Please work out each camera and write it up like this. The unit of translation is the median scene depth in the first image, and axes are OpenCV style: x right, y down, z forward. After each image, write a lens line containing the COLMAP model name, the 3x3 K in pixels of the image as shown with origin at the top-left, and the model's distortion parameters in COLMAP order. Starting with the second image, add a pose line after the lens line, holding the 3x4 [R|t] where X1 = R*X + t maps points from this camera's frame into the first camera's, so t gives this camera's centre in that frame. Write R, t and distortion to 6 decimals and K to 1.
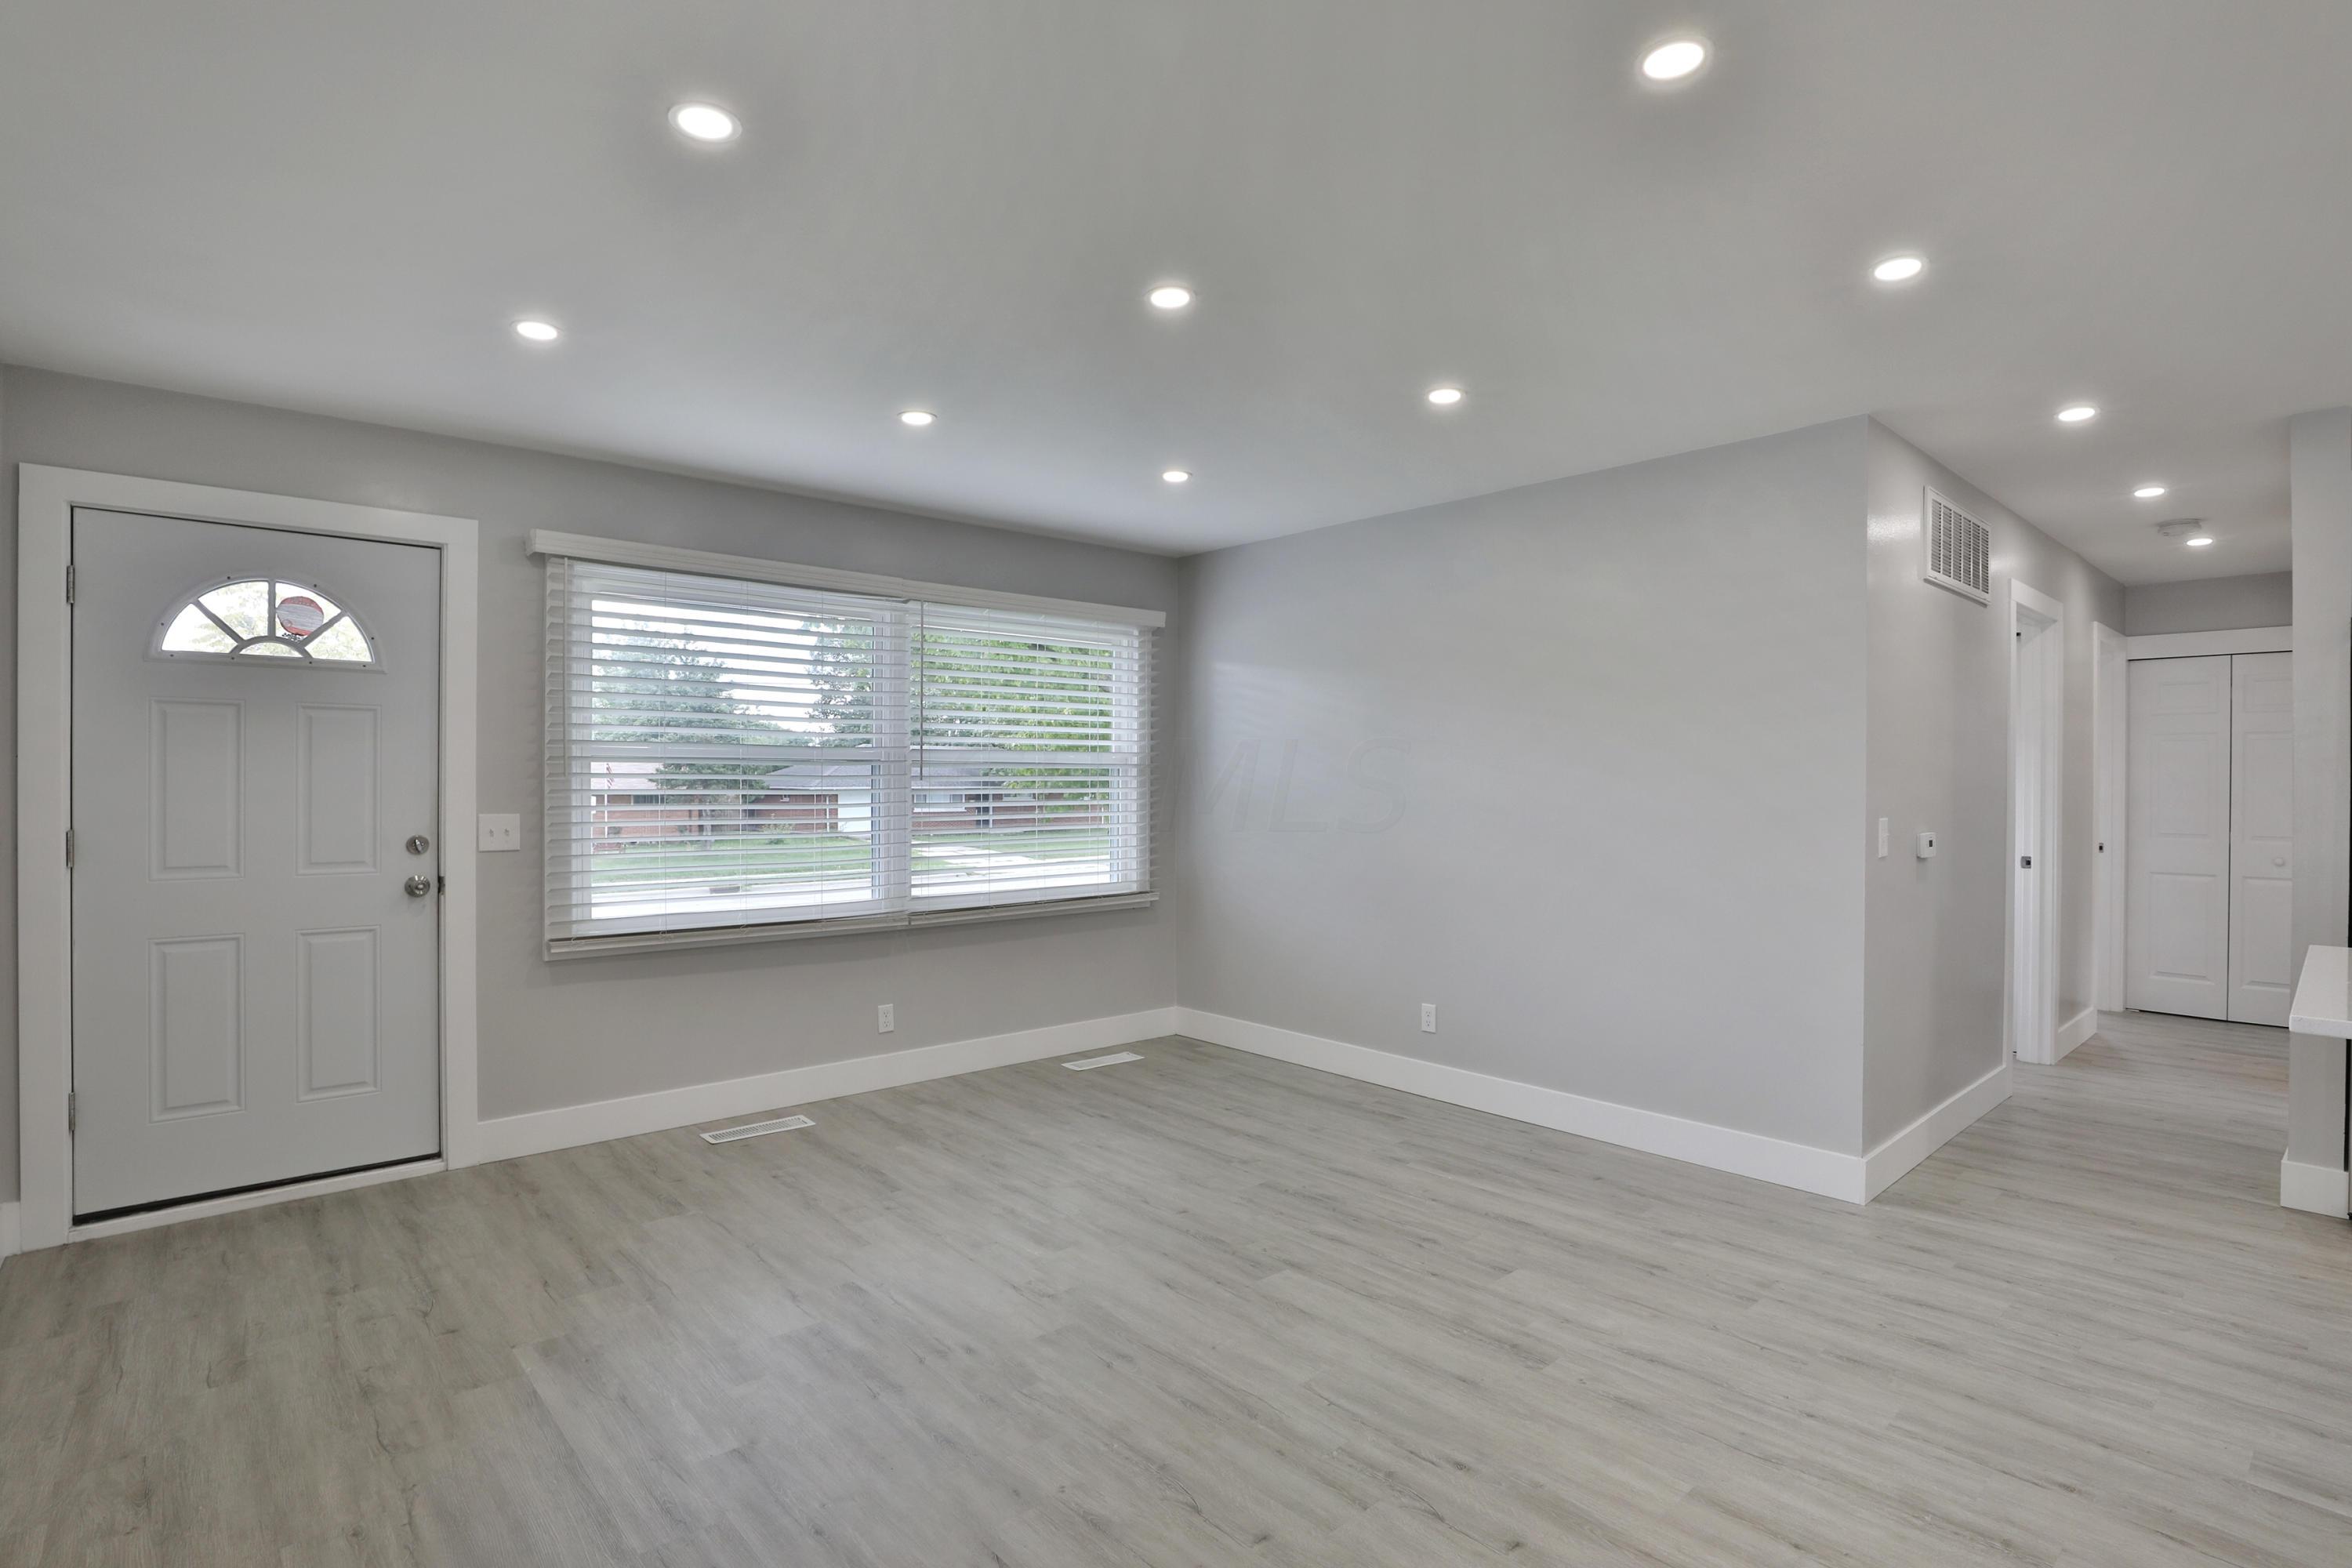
lens RADIAL K [[1146.8, 0, 1166.3], [0, 1146.8, 779.9], [0, 0, 1]] dist [-0.037479, 0.008553]
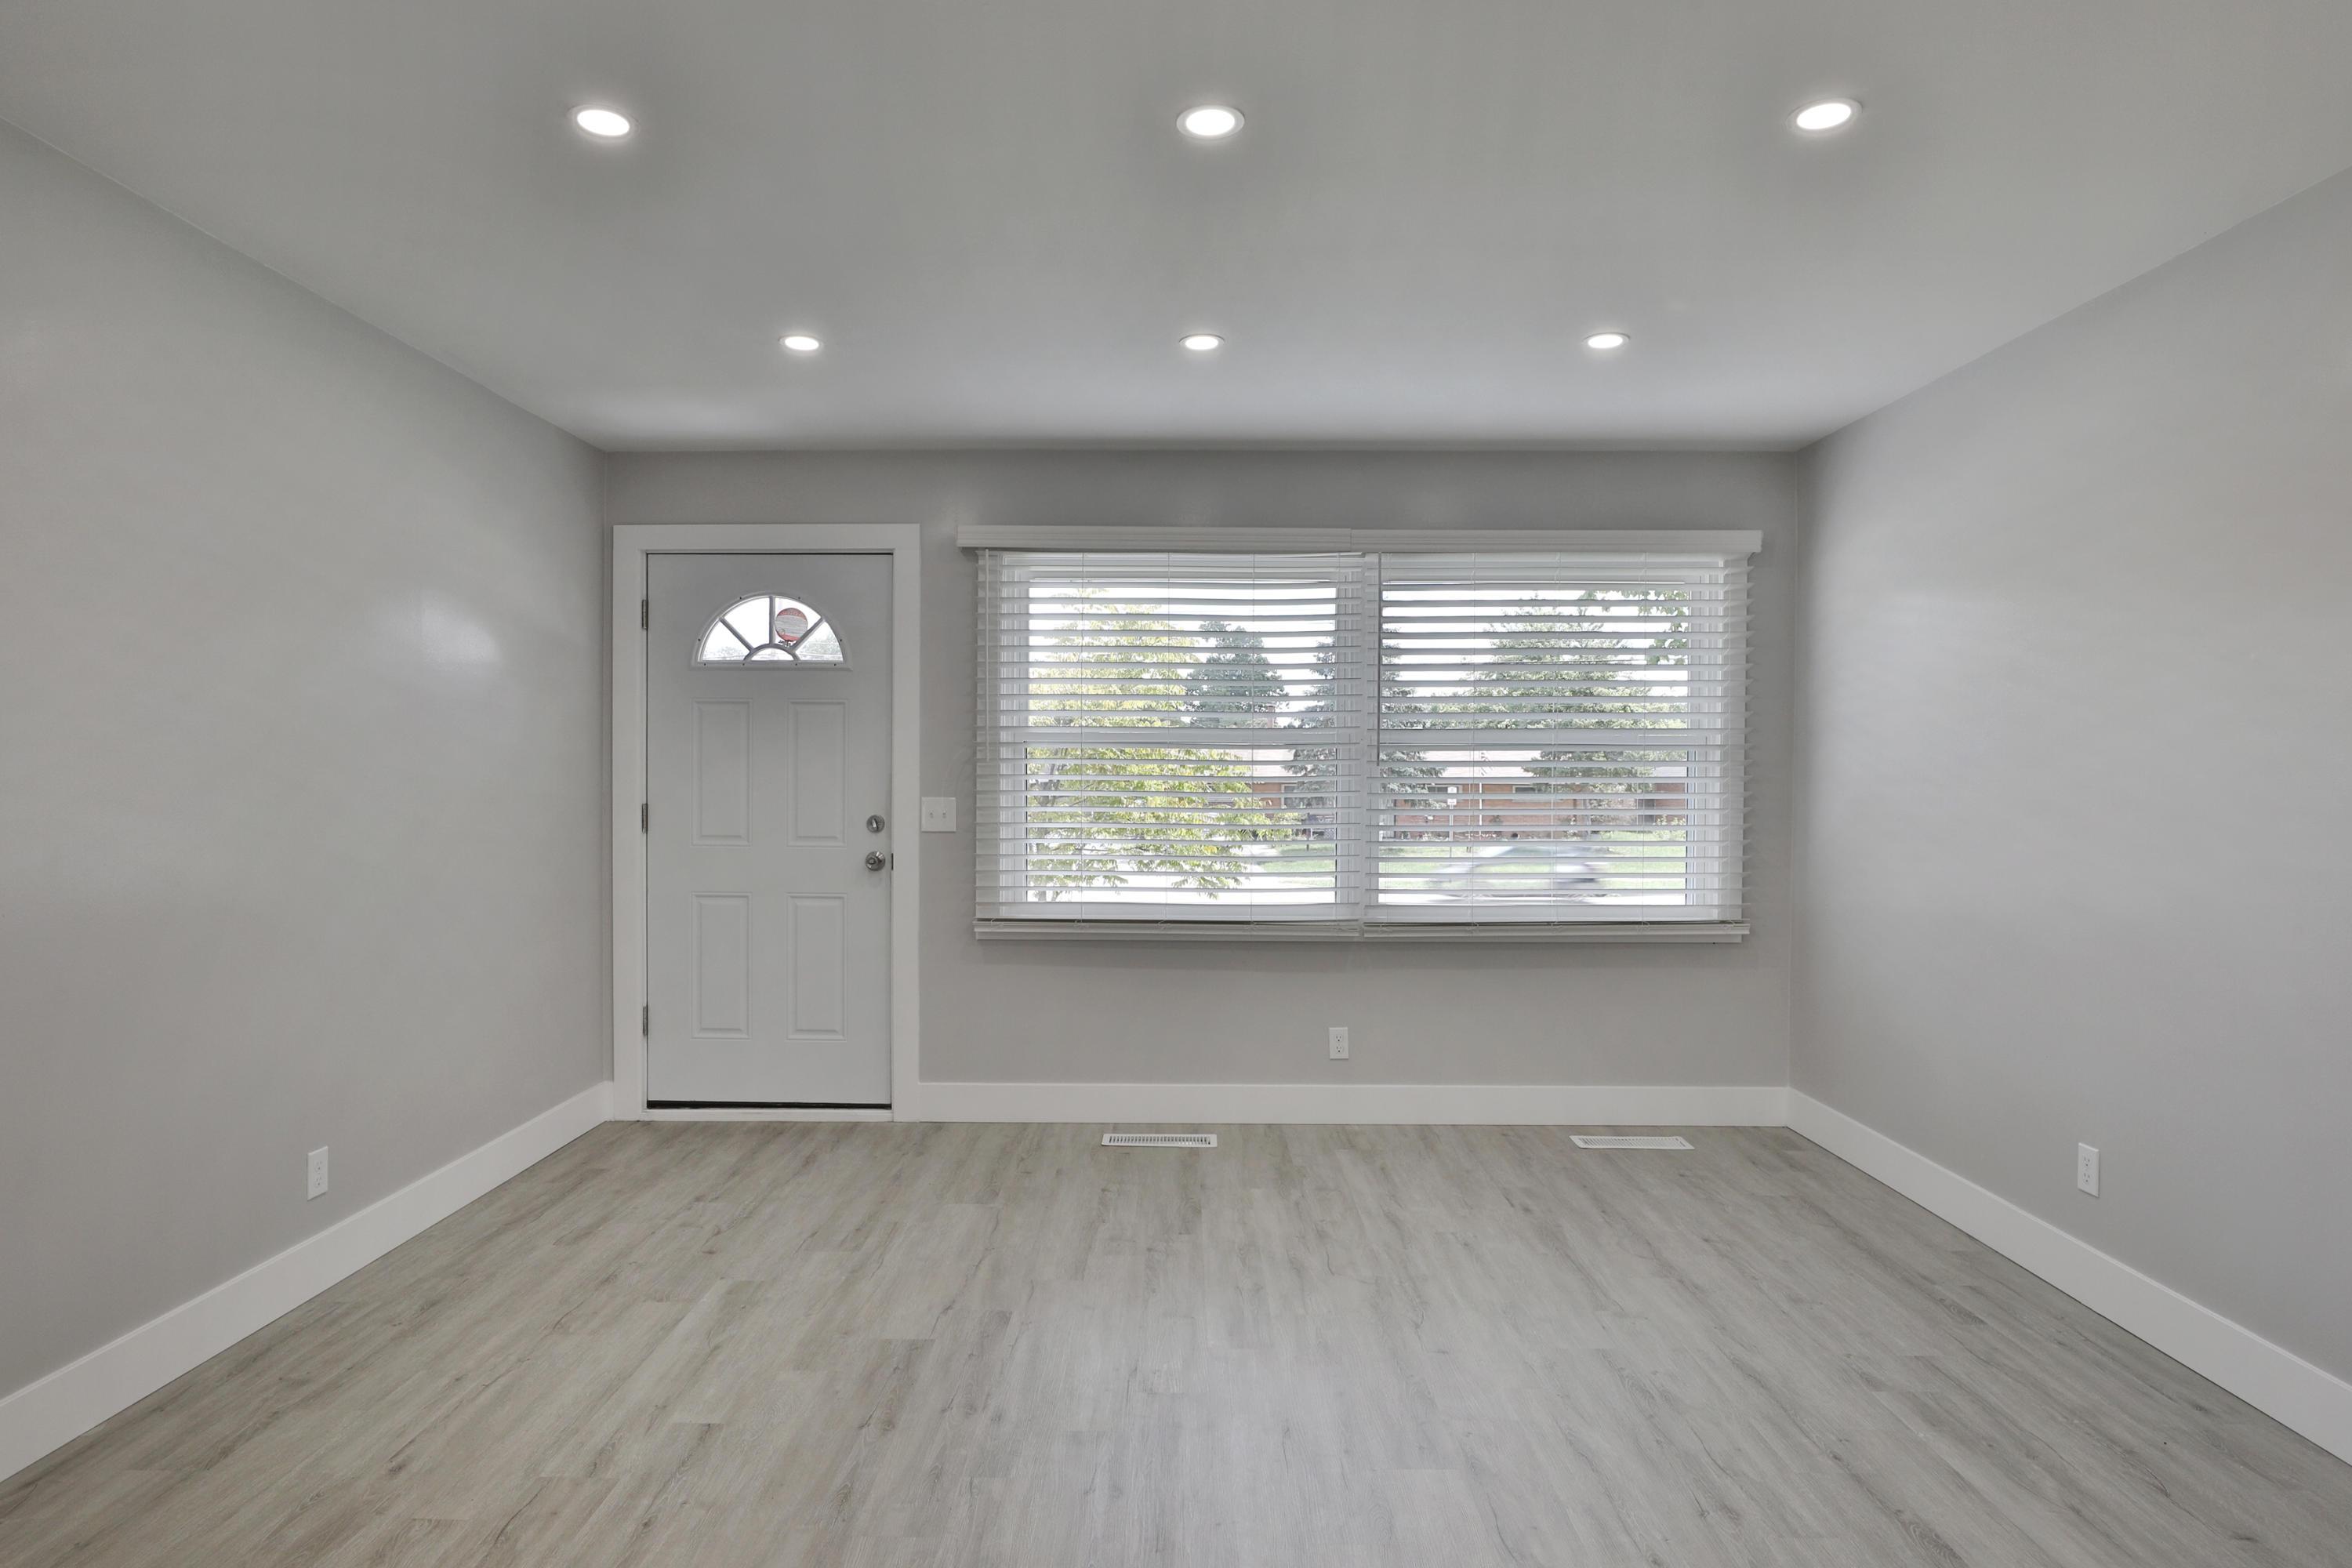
lens RADIAL K [[1291.2, 0, 1165.6], [0, 1291.2, 783.1], [0, 0, 1]] dist [-0.029612, 0.007087]
pose [[0.742688, 0.006943, -0.669602, 0.403105], [-0.001522, 0.999961, 0.008680, 0.006588], [0.669636, -0.005428, 0.742669, 0.254760]]
